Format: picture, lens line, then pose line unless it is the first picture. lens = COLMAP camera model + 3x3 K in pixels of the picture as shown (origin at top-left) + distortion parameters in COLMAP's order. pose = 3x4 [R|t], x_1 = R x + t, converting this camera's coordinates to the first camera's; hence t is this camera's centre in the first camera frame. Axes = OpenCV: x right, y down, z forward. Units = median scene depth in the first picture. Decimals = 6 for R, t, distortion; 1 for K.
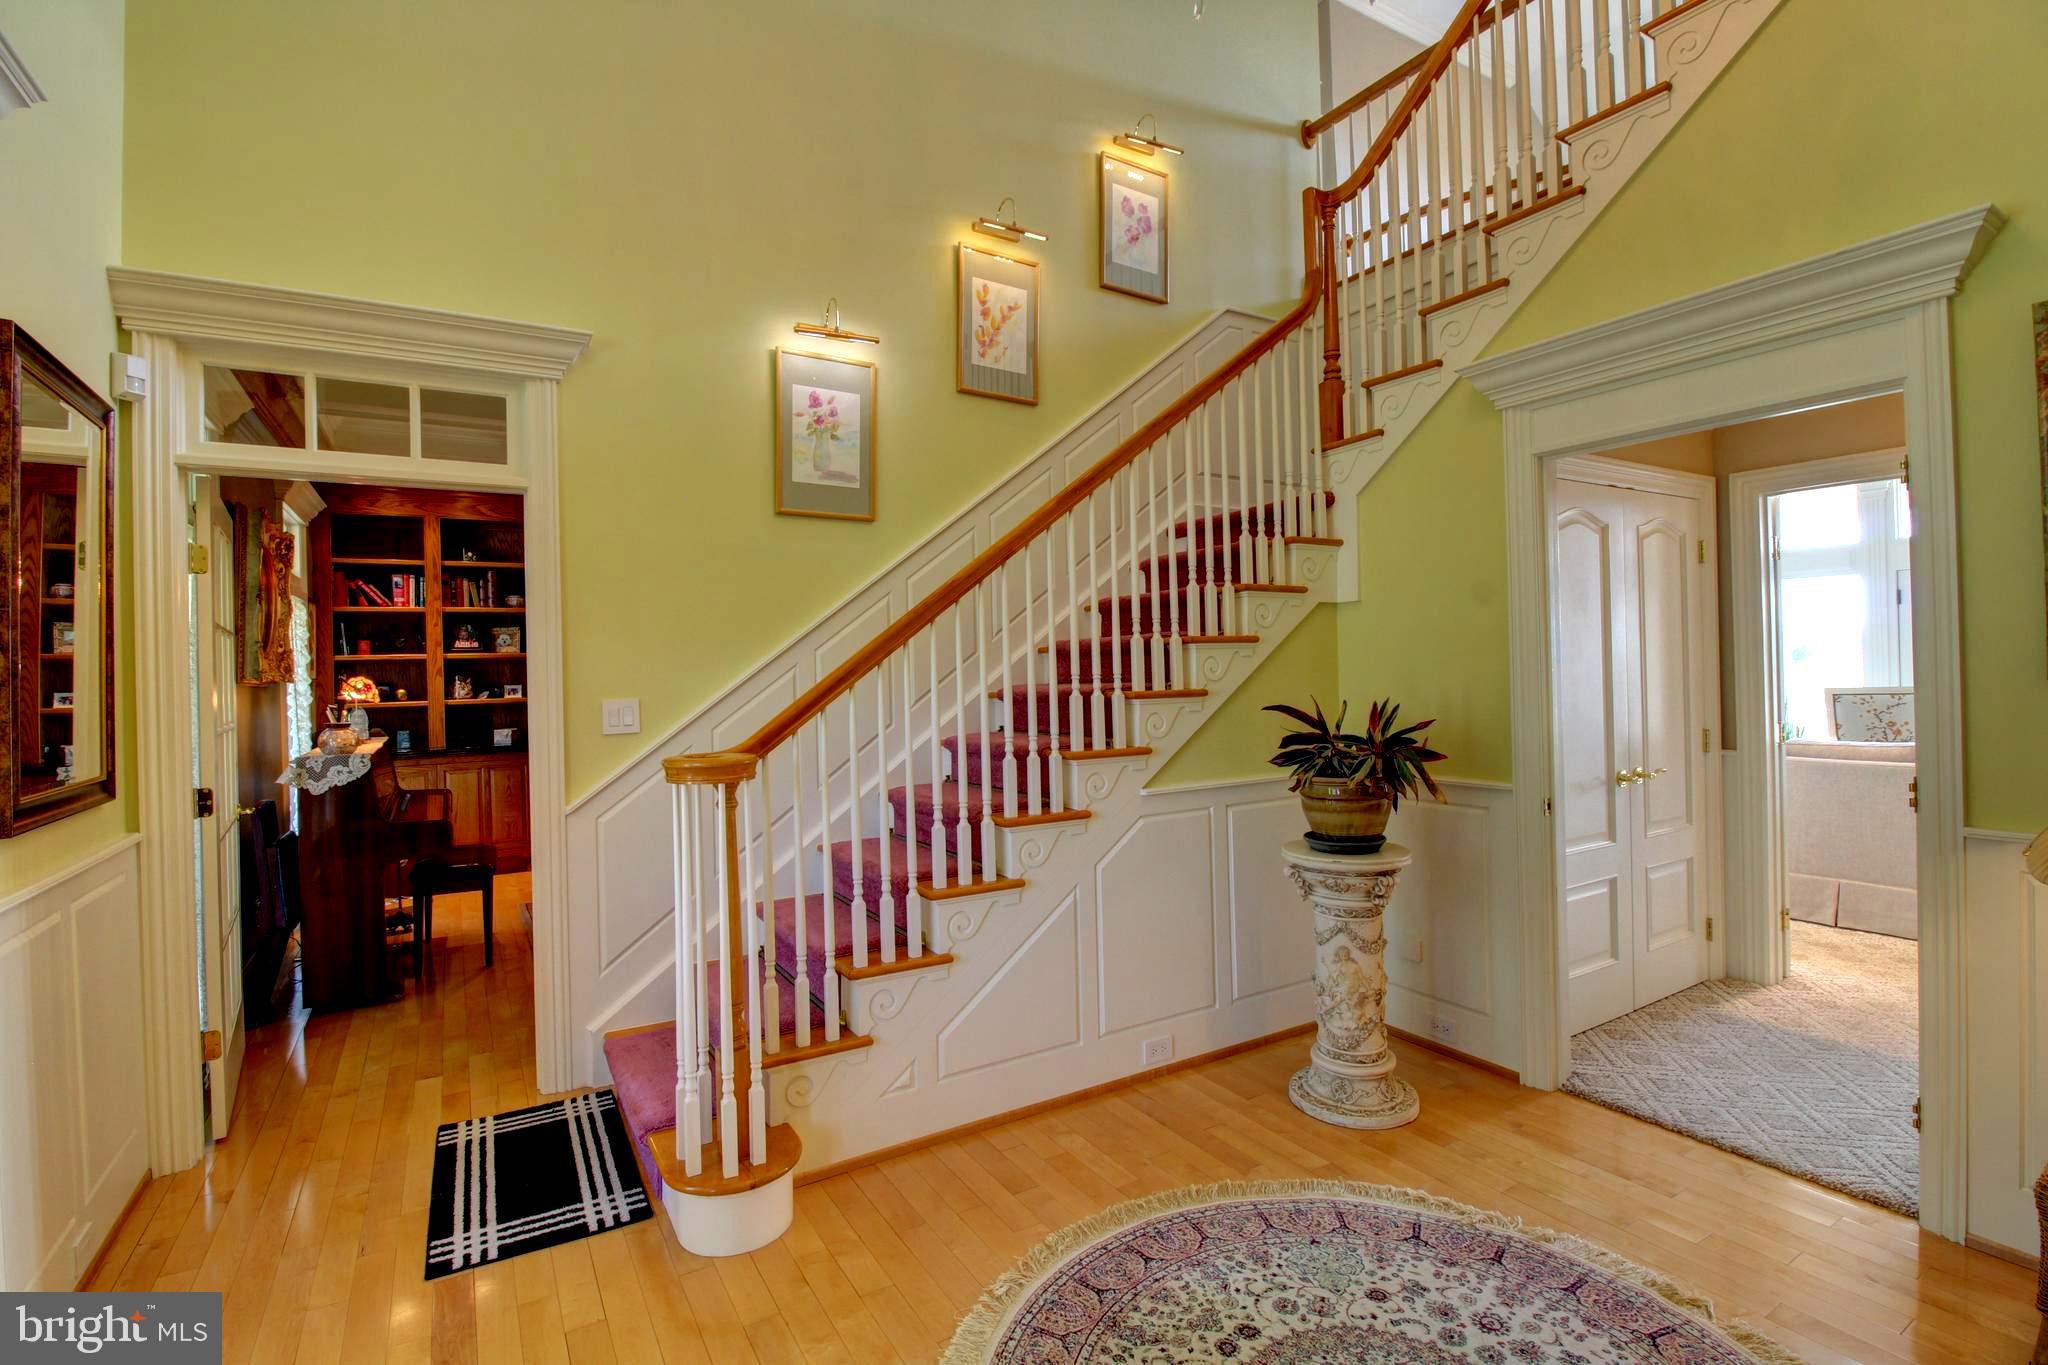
lens RADIAL K [[947.0, 0, 1020.0], [0, 947.0, 668.8], [0, 0, 1]] dist [0.001145, -0.012183]
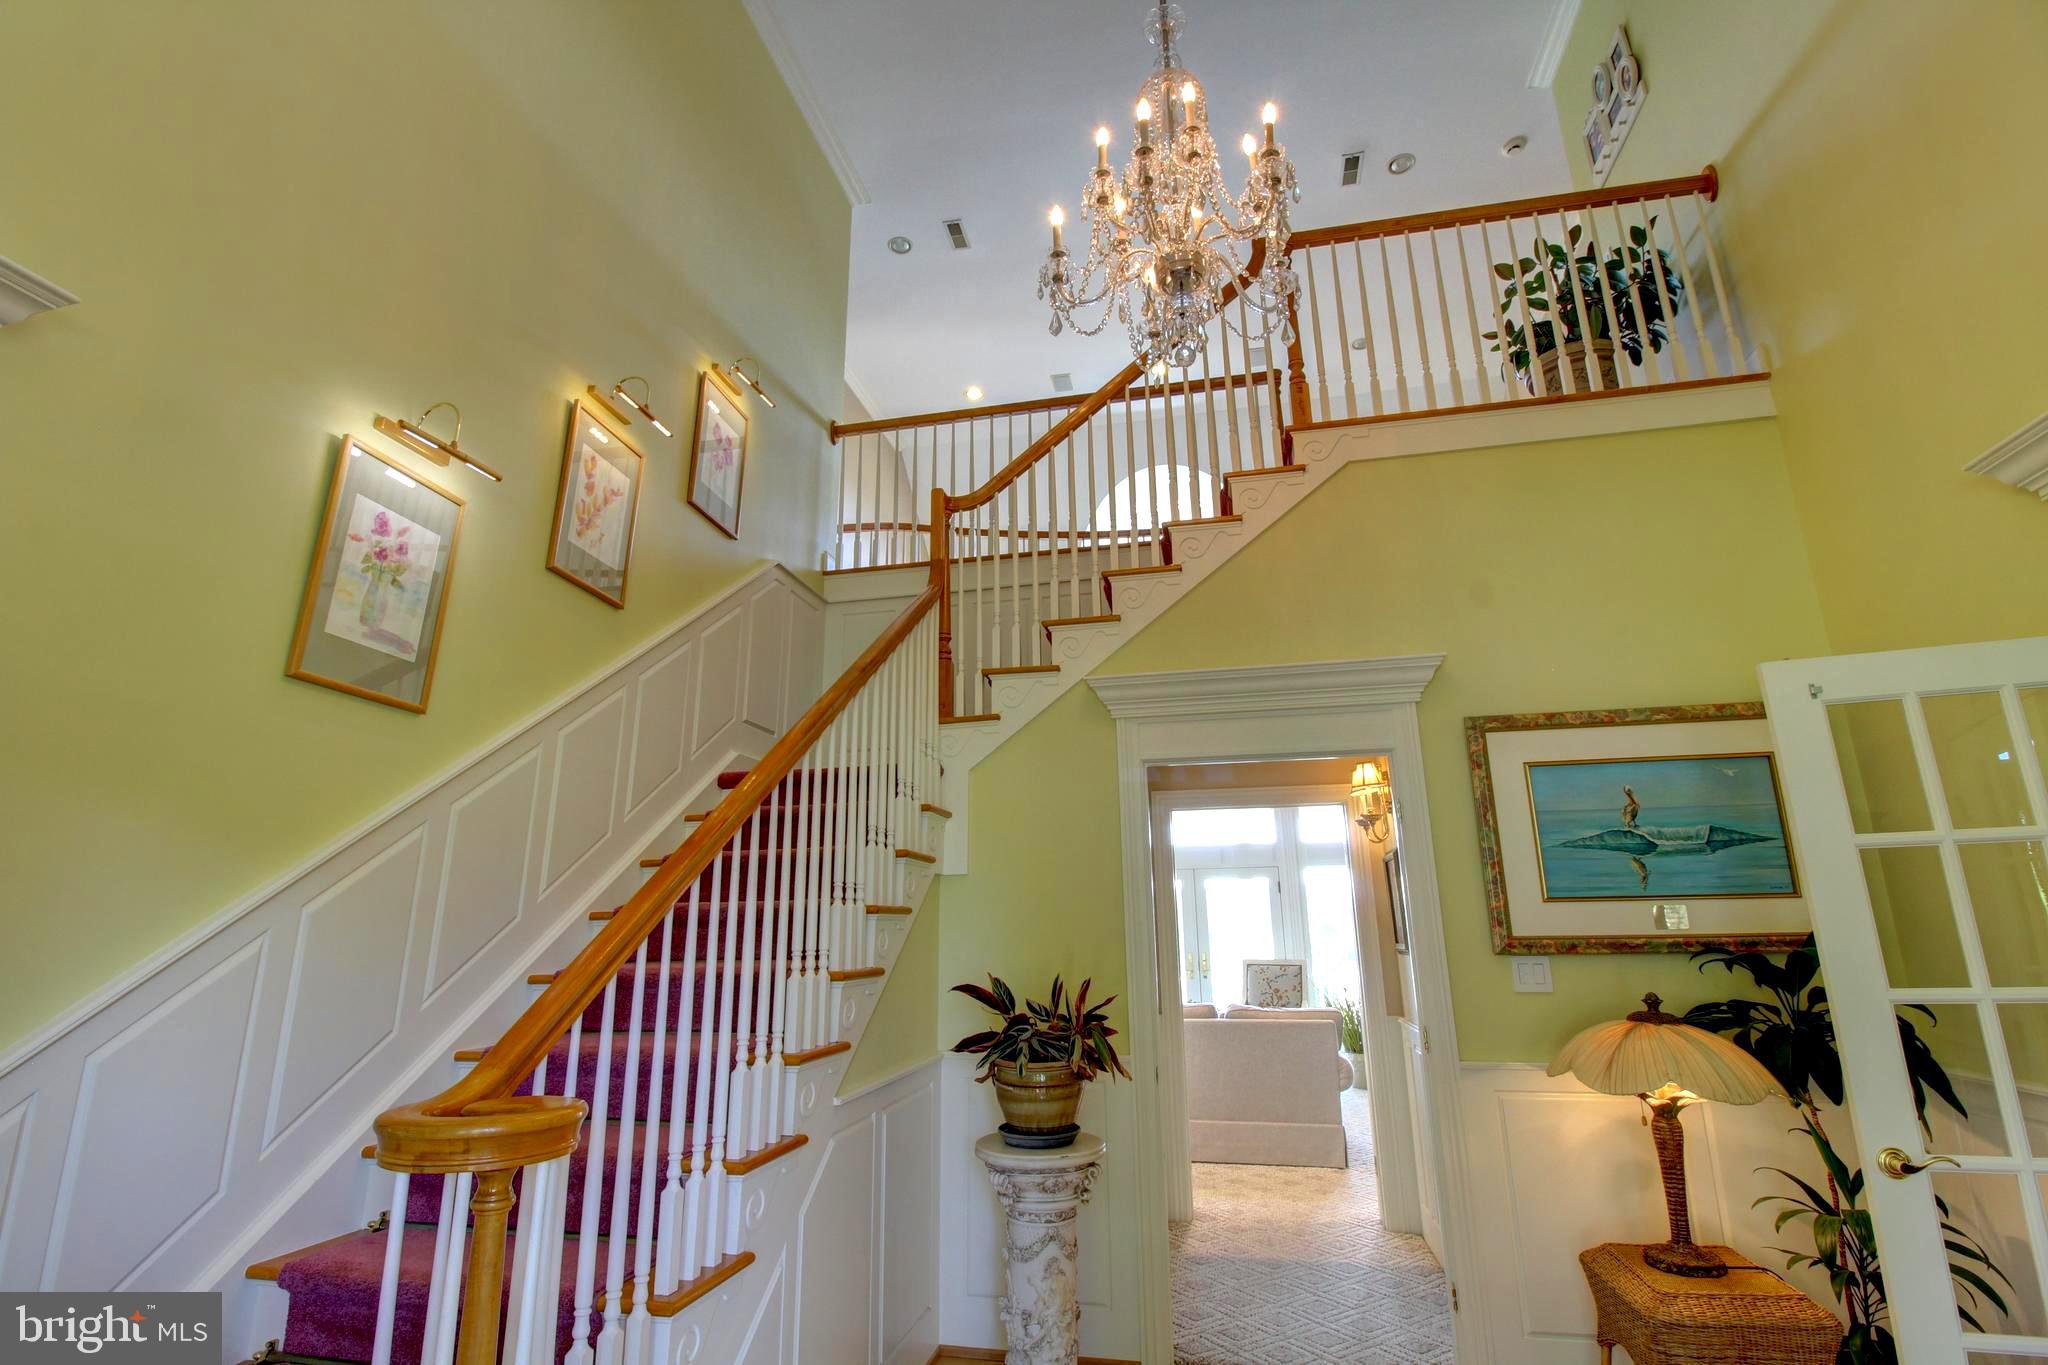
lens RADIAL K [[947.0, 0, 1020.0], [0, 947.0, 668.8], [0, 0, 1]] dist [0.001145, -0.012183]
pose [[0.686985, 0.208037, 0.696256, -0.353676], [-0.006143, 0.959772, -0.280712, 0.001098], [-0.726646, 0.188567, 0.660627, 0.245234]]
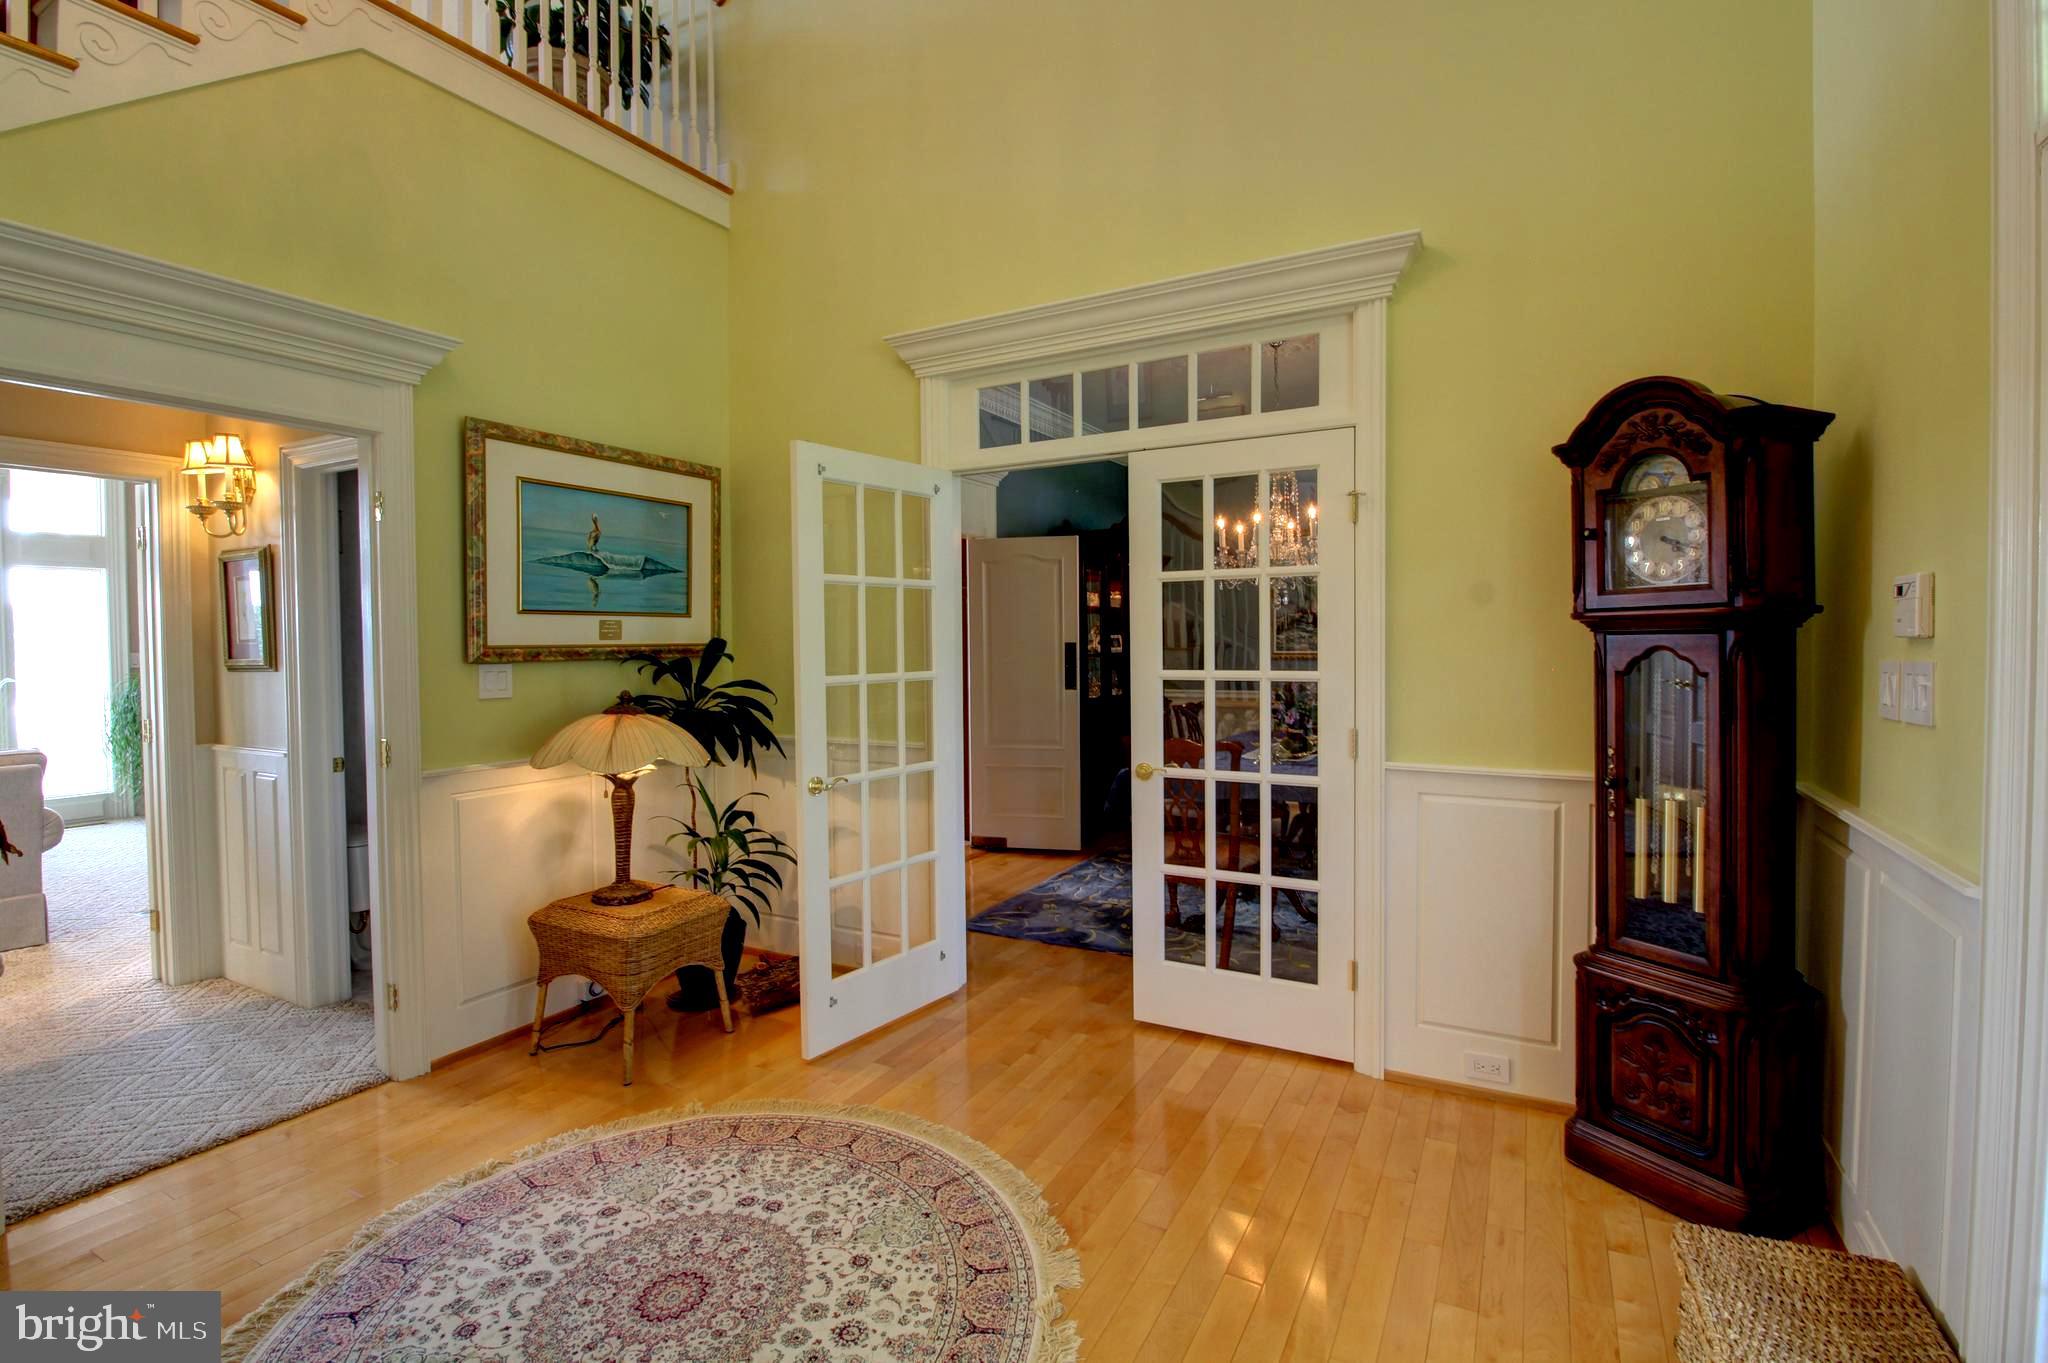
lens RADIAL K [[947.0, 0, 1020.0], [0, 947.0, 667.8], [0, 0, 1]] dist [0.001145, -0.012183]
pose [[-0.504122, 0.000764, 0.863632, -0.386028], [0.019631, 0.999751, 0.010574, 0.011008], [-0.863409, 0.022285, -0.504012, 0.554516]]
